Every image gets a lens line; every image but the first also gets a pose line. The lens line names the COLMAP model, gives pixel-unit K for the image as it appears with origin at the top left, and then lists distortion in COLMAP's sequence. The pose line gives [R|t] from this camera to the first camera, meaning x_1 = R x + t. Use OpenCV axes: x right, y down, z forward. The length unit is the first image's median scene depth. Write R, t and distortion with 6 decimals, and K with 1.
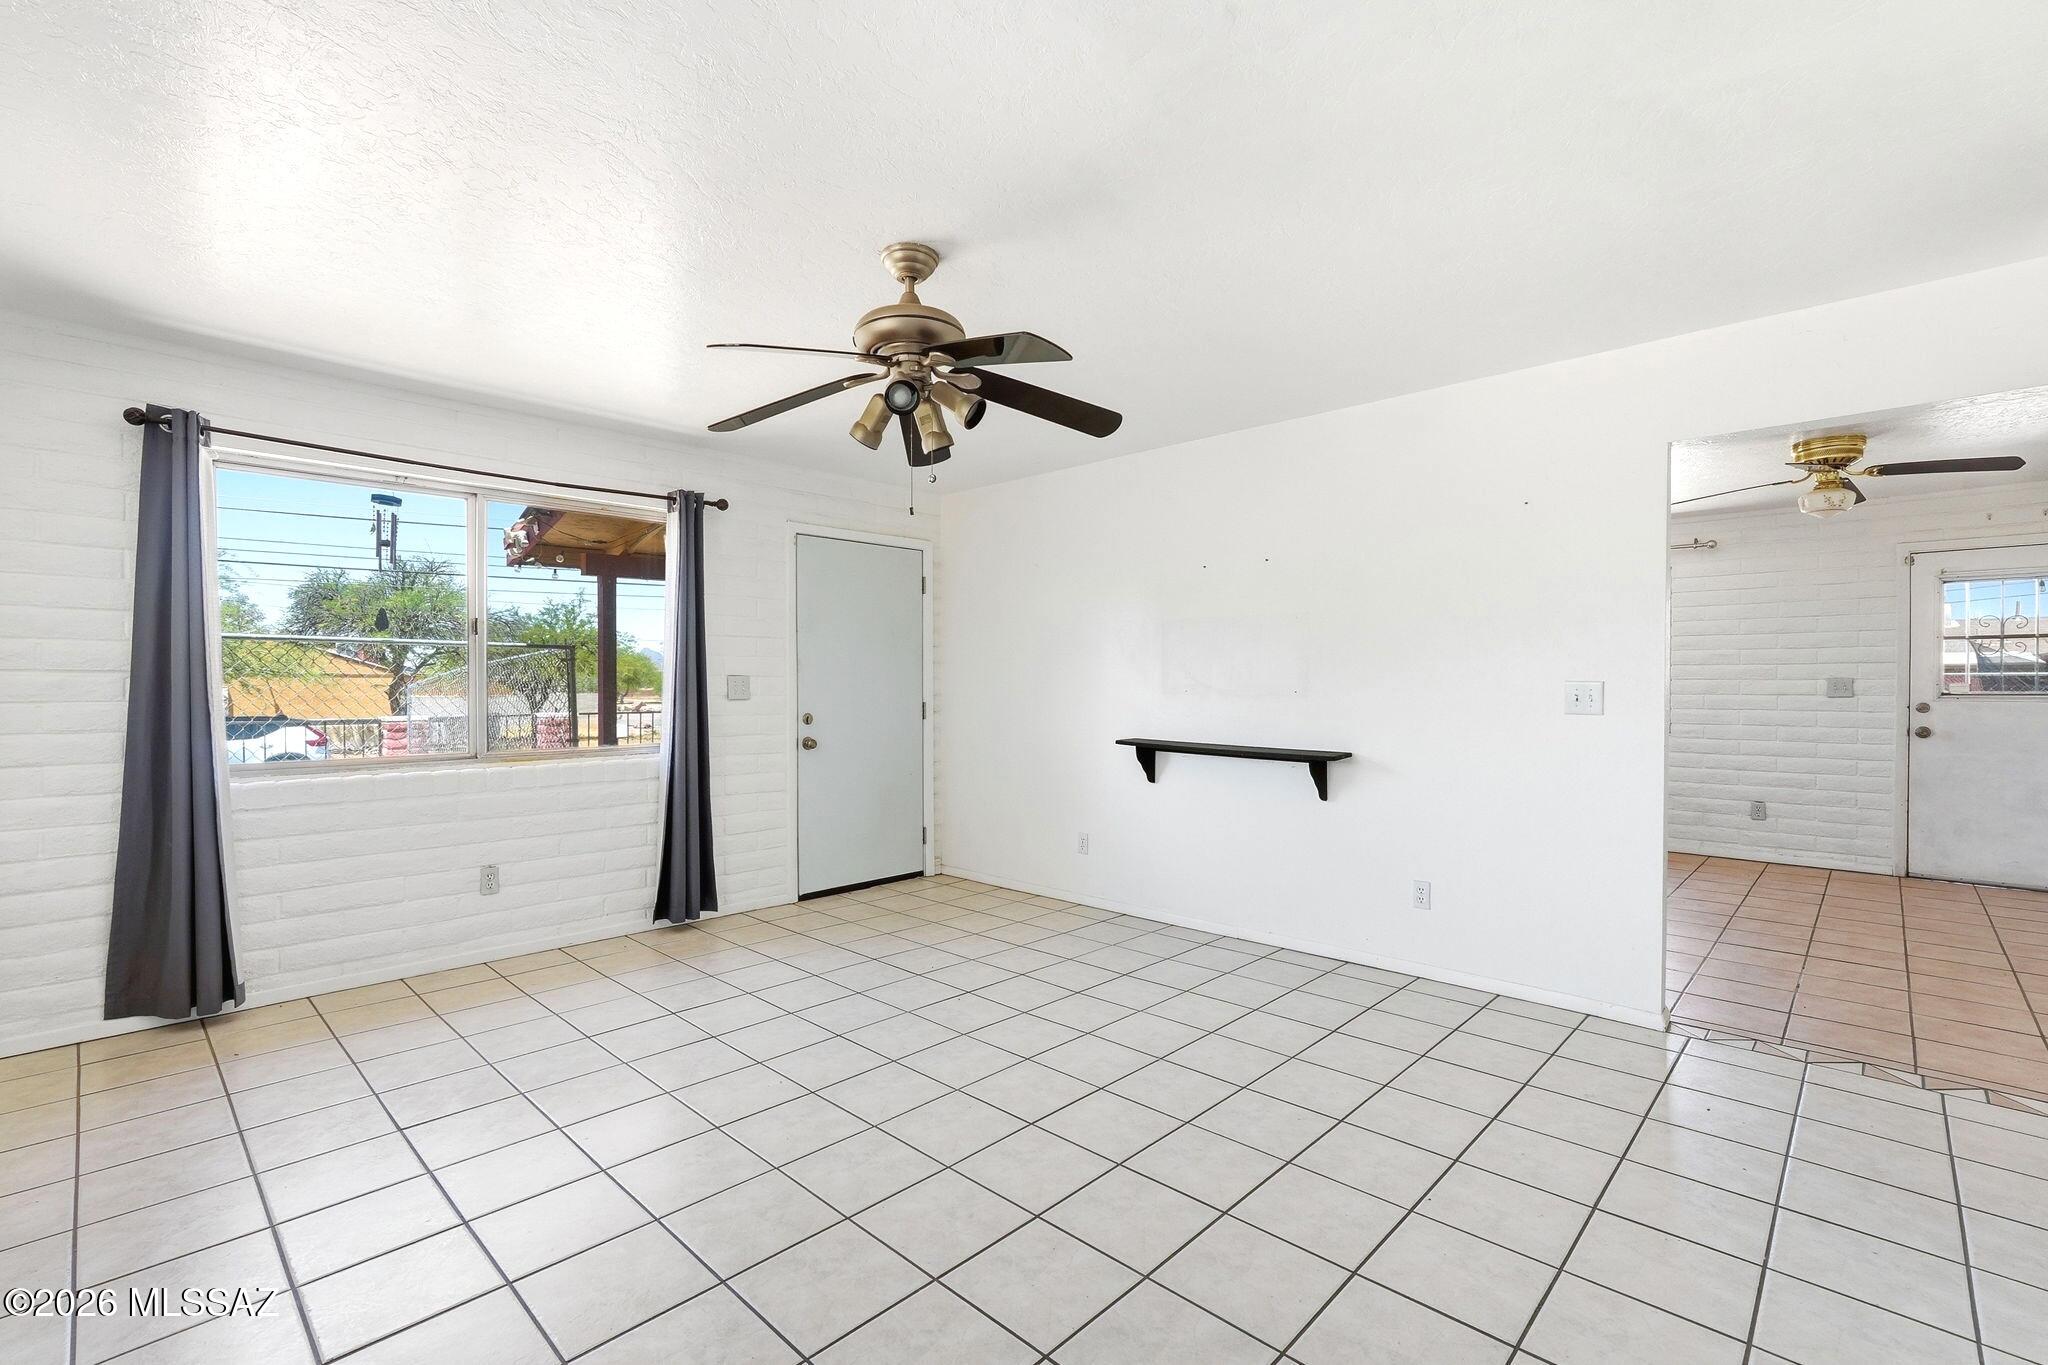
lens RADIAL K [[916.7, 0, 1020.8], [0, 916.7, 695.5], [0, 0, 1]] dist [-0.002669, -0.000023]
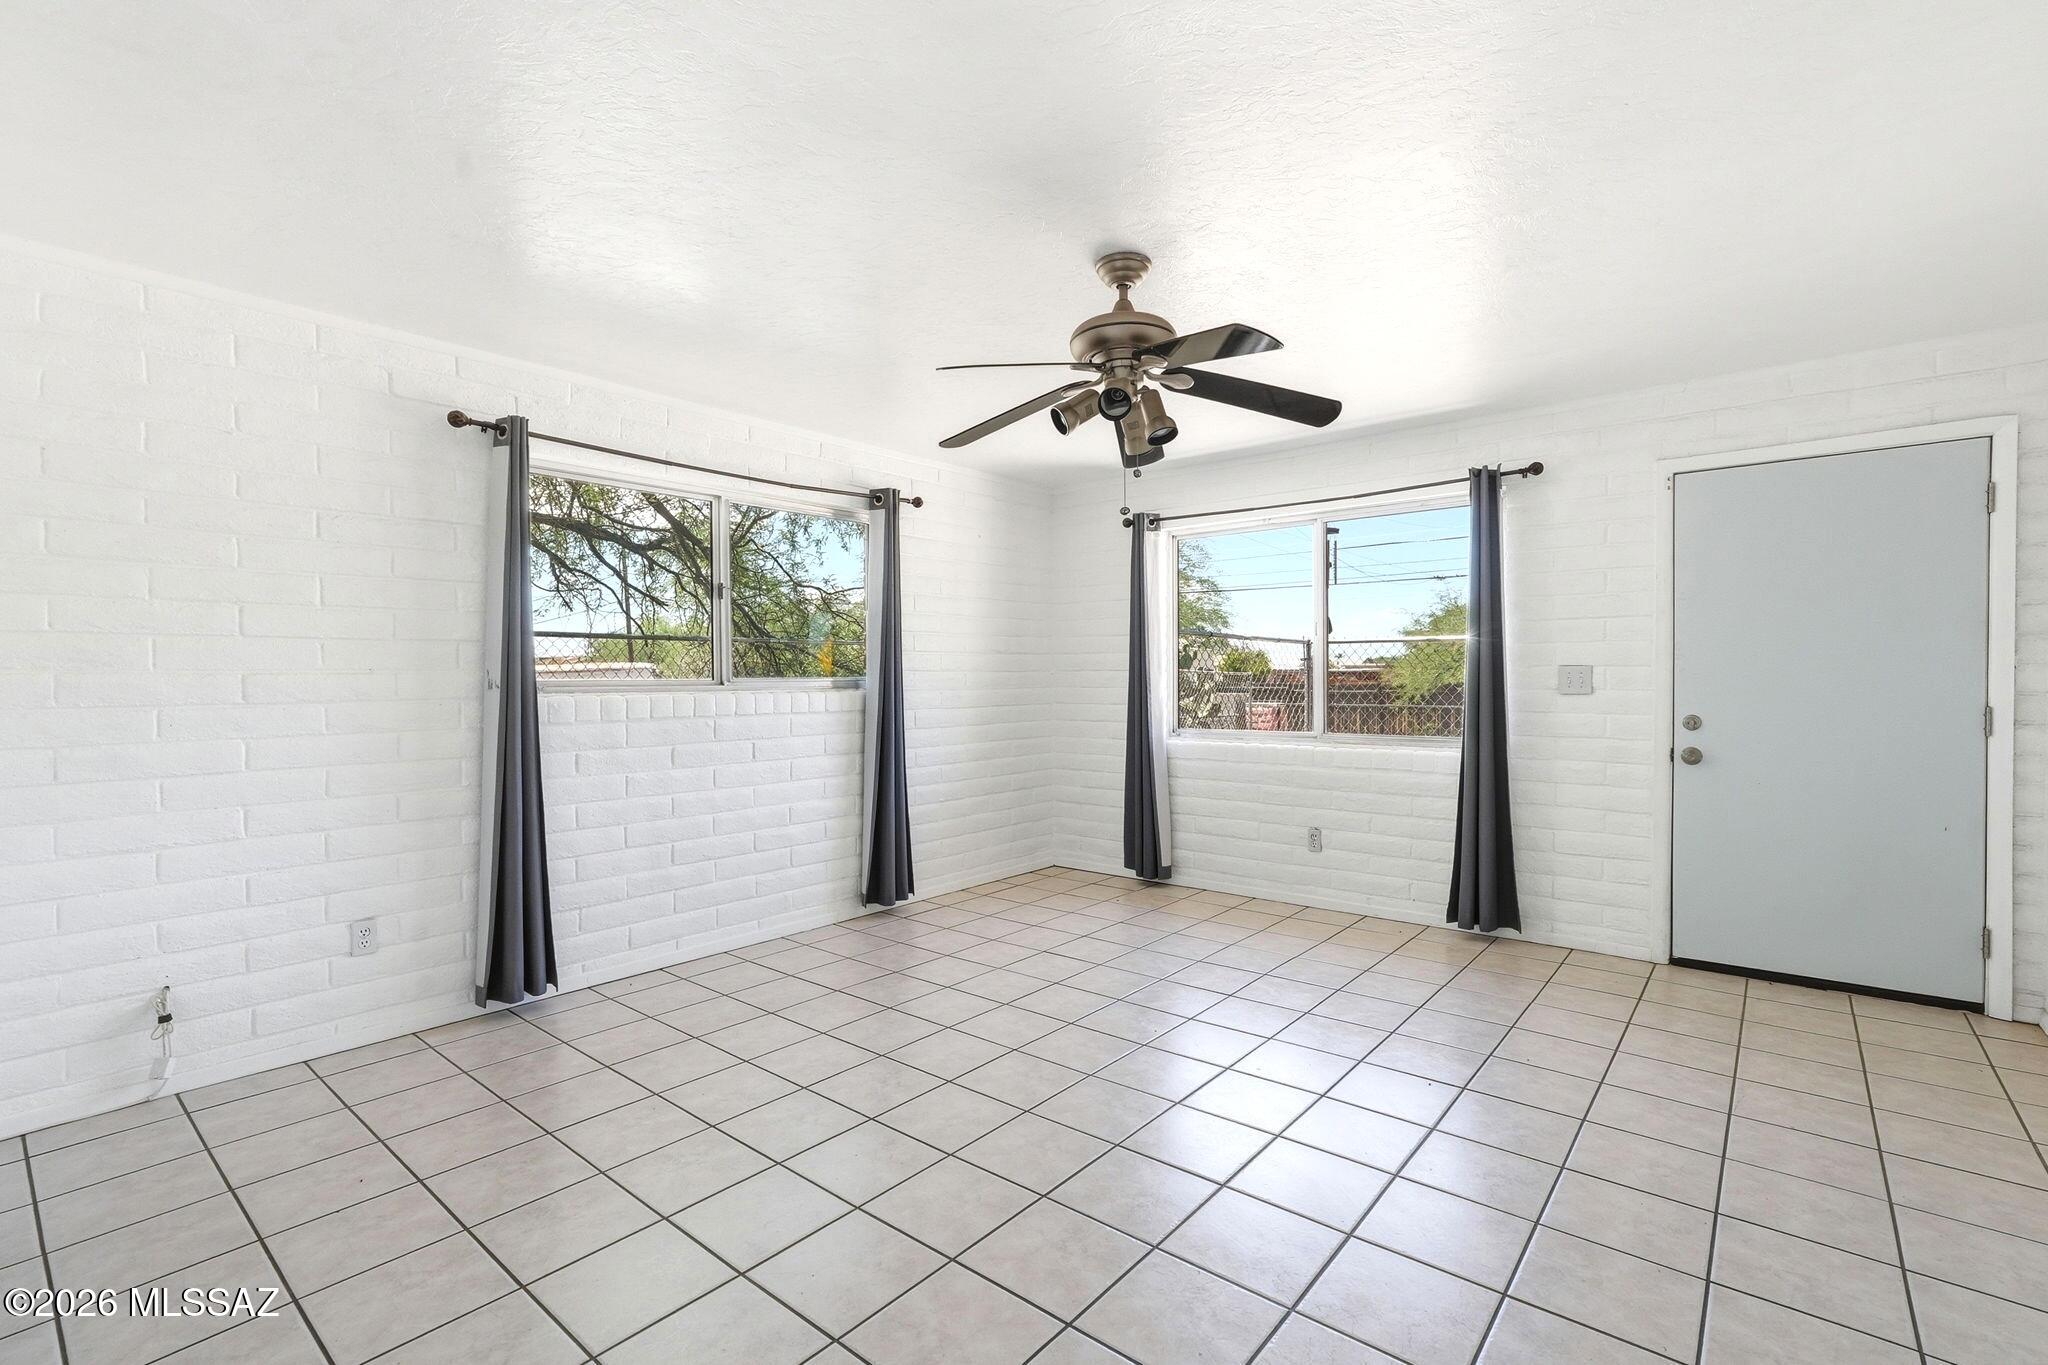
lens RADIAL K [[916.7, 0, 1026.1], [0, 916.7, 687.6], [0, 0, 1]] dist [-0.002669, -0.000023]
pose [[0.079490, 0.011862, -0.996765, 0.532876], [-0.007602, 0.999907, 0.011293, -0.007504], [0.996807, 0.006680, 0.079572, 0.479829]]
